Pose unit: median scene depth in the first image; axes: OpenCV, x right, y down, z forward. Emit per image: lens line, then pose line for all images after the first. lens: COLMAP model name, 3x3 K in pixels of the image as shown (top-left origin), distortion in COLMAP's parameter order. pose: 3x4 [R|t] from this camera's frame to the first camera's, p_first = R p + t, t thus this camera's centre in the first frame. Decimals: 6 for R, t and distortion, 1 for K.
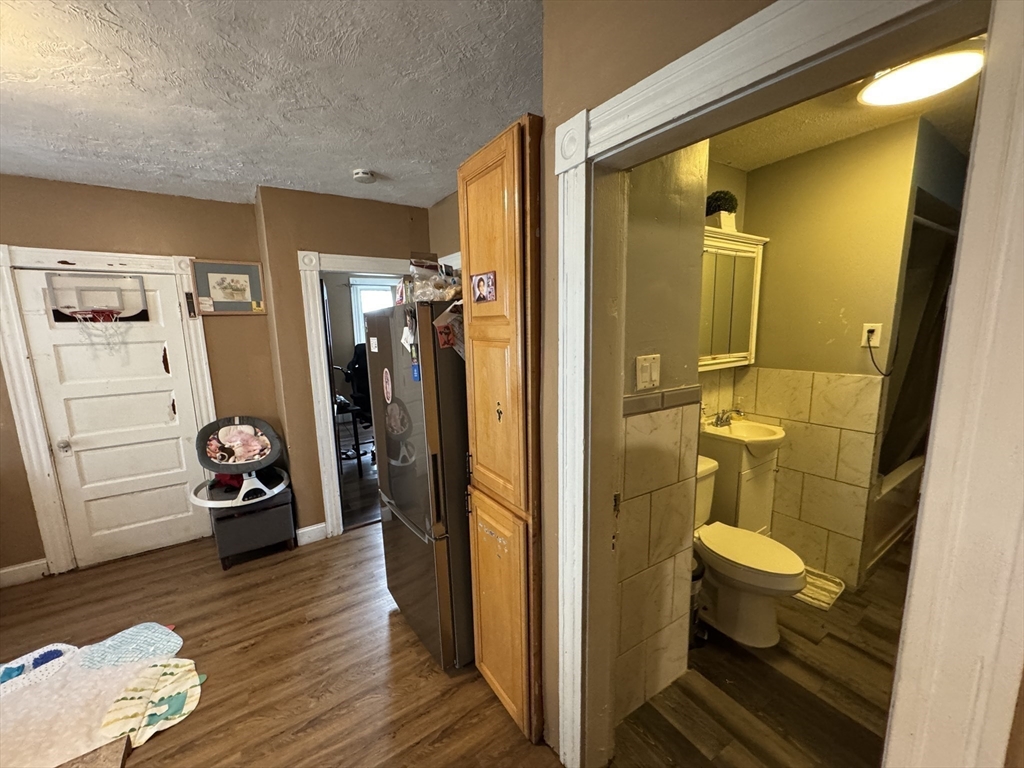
lens RADIAL K [[406.1, 0, 511.6], [0, 406.1, 387.1], [0, 0, 1]] dist [-0.003071, -0.000119]
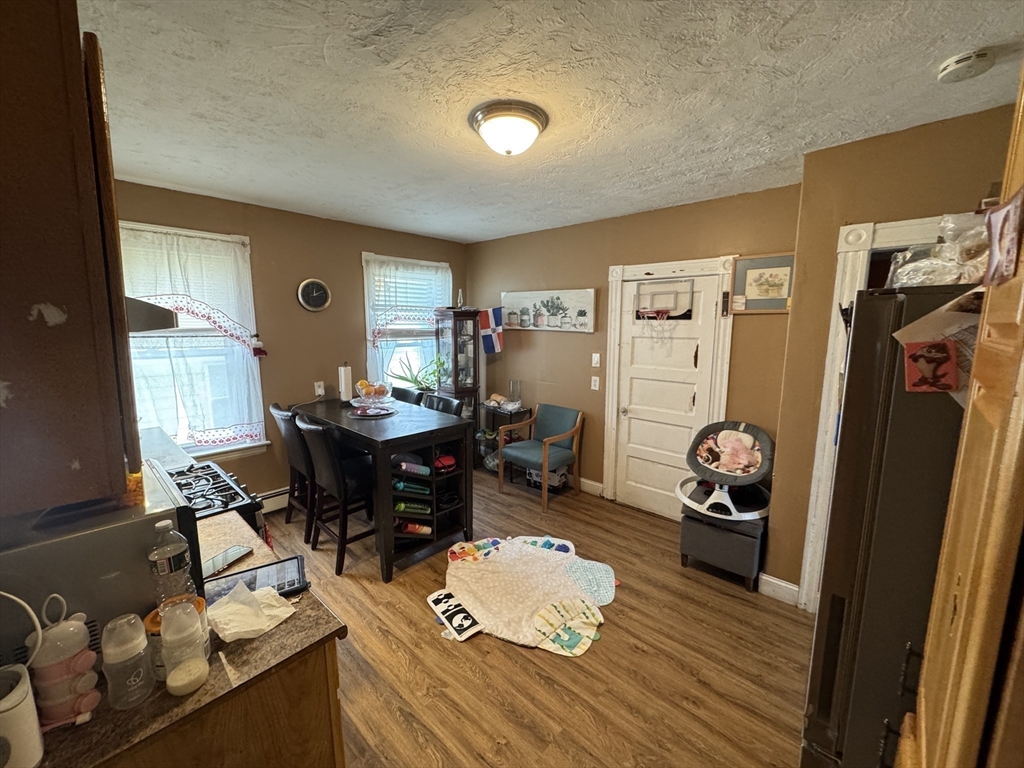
lens RADIAL K [[406.1, 0, 511.2], [0, 406.1, 387.0], [0, 0, 1]] dist [-0.003071, -0.000119]
pose [[0.225016, 0.169571, -0.959486, 0.095337], [-0.161003, 0.977674, 0.135028, -0.054755], [0.960961, 0.124096, 0.247294, 0.282511]]
